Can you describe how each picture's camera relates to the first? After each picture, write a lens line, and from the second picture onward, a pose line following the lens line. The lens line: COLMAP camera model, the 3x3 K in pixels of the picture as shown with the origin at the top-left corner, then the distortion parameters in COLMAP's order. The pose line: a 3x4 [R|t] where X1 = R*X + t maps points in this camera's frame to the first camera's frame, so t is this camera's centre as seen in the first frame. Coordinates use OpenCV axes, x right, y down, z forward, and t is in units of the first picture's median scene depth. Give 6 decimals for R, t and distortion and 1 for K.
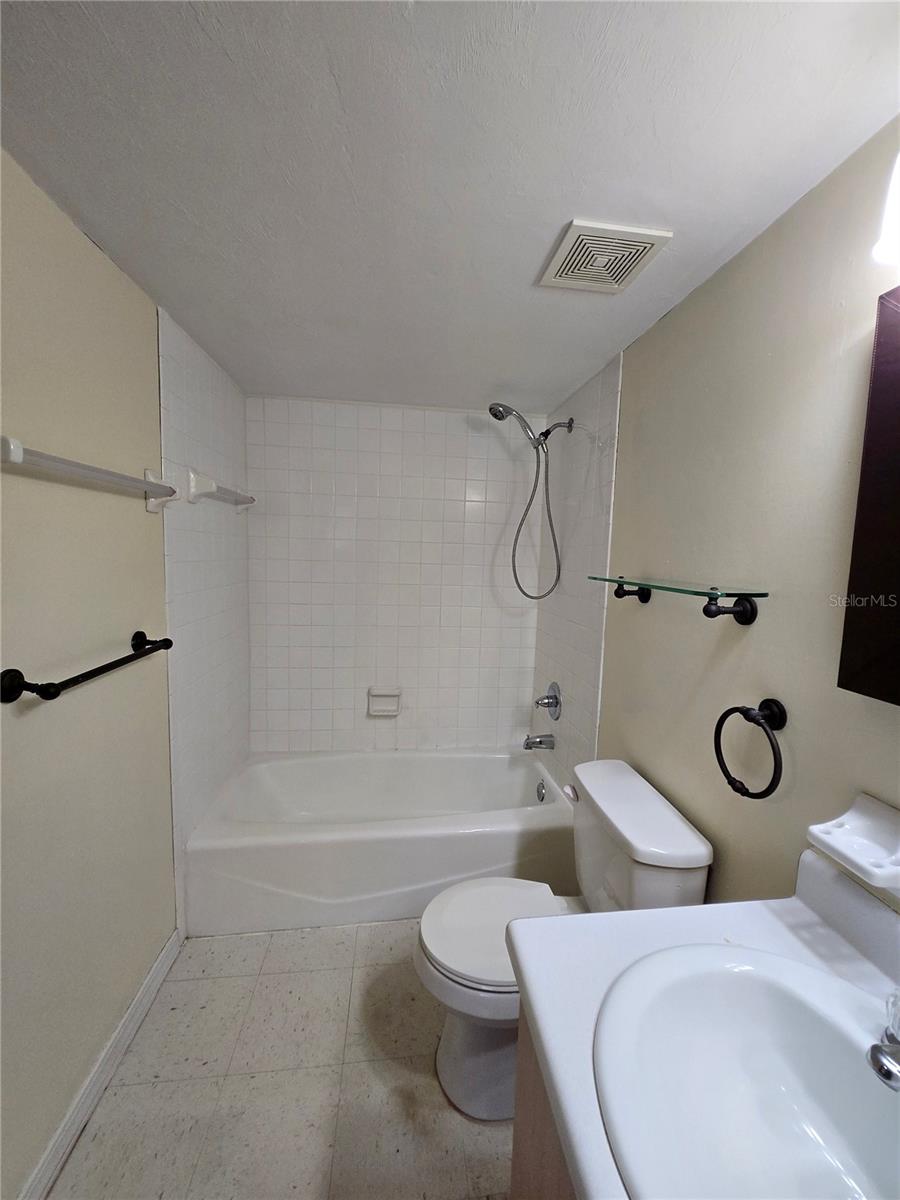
lens RADIAL K [[467.7, 0, 460.1], [0, 467.7, 598.4], [0, 0, 1]] dist [0.002476, -0.003248]
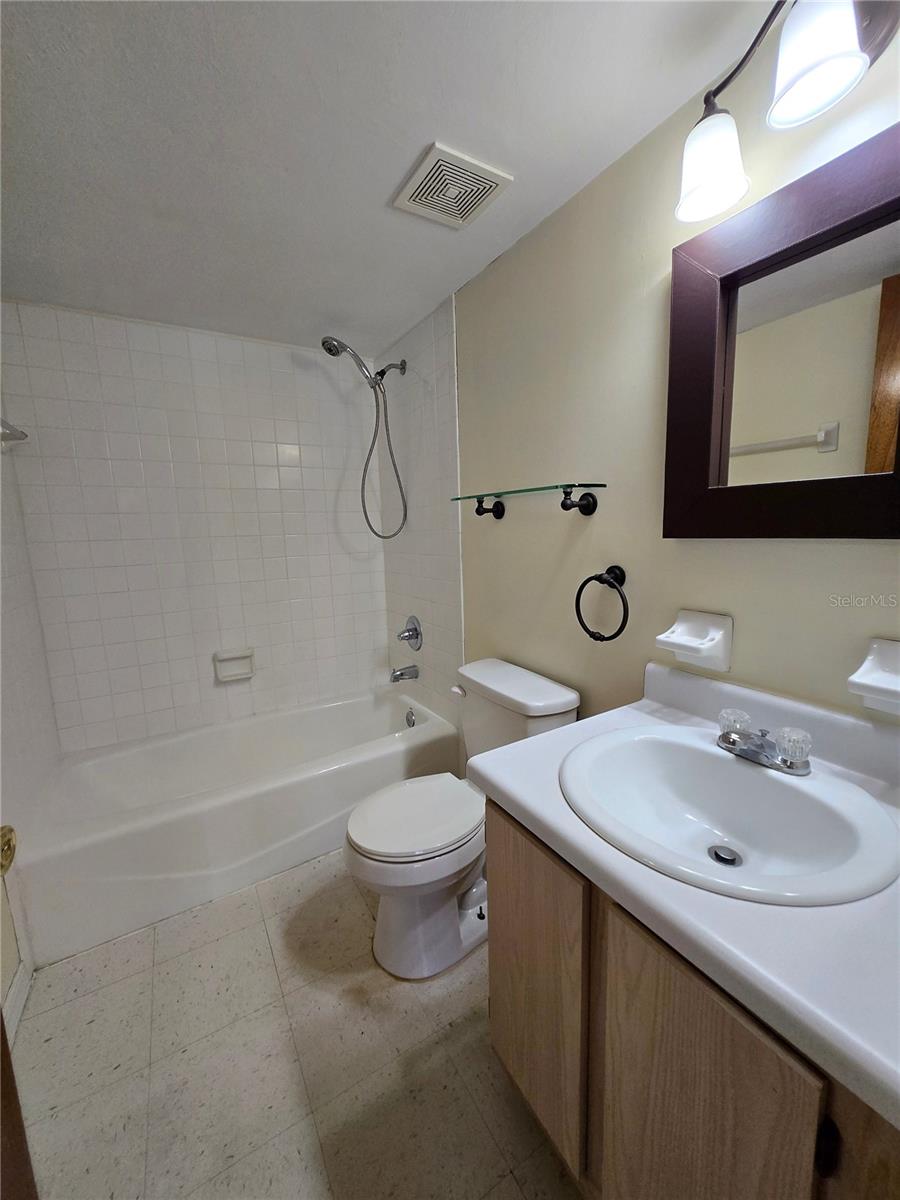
lens RADIAL K [[467.7, 0, 460.1], [0, 467.7, 598.4], [0, 0, 1]] dist [0.002476, -0.003248]
pose [[0.910603, -0.120397, 0.395356, -0.183513], [0.098873, 0.992311, 0.074457, 0.113899], [-0.401281, -0.028711, 0.915505, -0.028294]]
